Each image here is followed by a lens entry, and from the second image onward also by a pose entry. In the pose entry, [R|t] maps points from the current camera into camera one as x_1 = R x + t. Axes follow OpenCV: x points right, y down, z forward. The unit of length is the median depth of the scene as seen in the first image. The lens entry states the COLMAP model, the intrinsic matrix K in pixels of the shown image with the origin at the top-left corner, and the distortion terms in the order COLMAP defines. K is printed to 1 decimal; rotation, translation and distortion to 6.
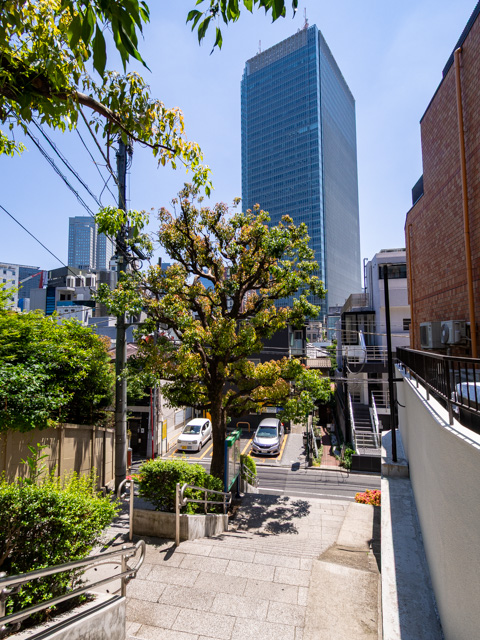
lens RADIAL K [[342.7, 0, 238.7], [0, 342.7, 316.5], [0, 0, 1]] dist [0.002749, -0.004661]
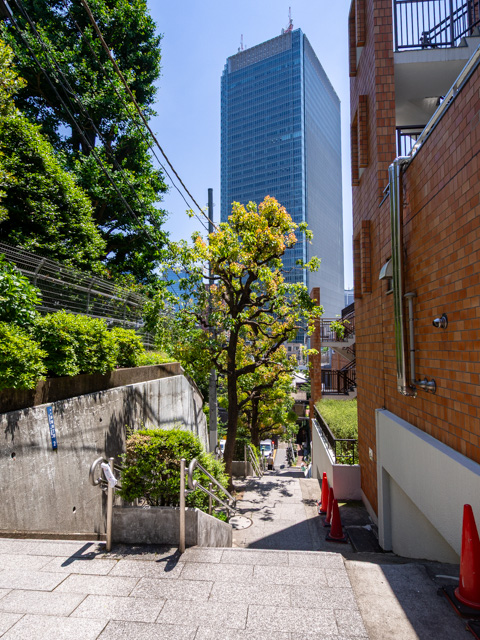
lens RADIAL K [[381.9, 0, 241.2], [0, 381.9, 320.2], [0, 0, 1]] dist [0.002216, 0.001062]
pose [[0.997079, 0.012751, 0.075310, -0.179007], [-0.012143, 0.999890, -0.008515, -0.264365], [-0.075410, 0.007575, 0.997124, -0.841555]]
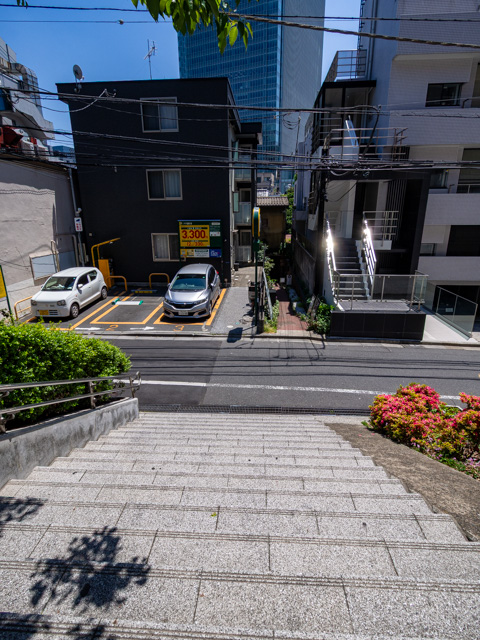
lens RADIAL K [[342.7, 0, 239.0], [0, 342.7, 319.4], [0, 0, 1]] dist [0.002749, -0.004661]
pose [[0.988900, -0.044363, 0.141808, 0.080541], [-0.012041, 0.927322, 0.374071, 0.172069], [-0.148097, -0.371626, 0.916494, 0.418125]]
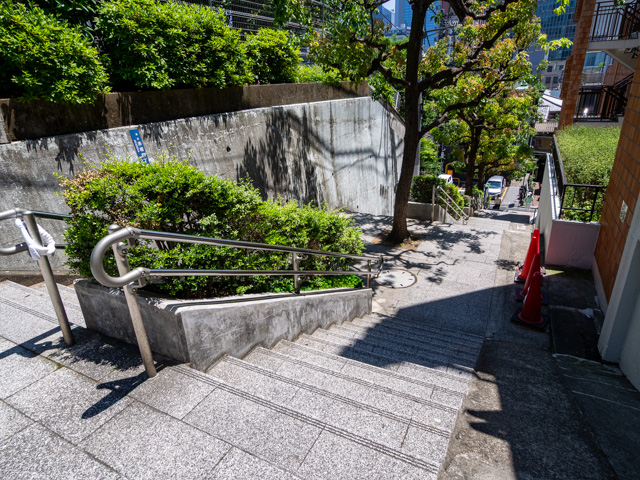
lens RADIAL K [[381.9, 0, 318.2], [0, 381.9, 236.3], [0, 0, 1]] dist [0.002216, 0.001062]
pose [[0.953252, 0.074922, -0.292741, -0.146048], [0.063339, 0.897714, 0.436002, -0.245450], [0.295463, -0.434162, 0.851002, -0.769781]]
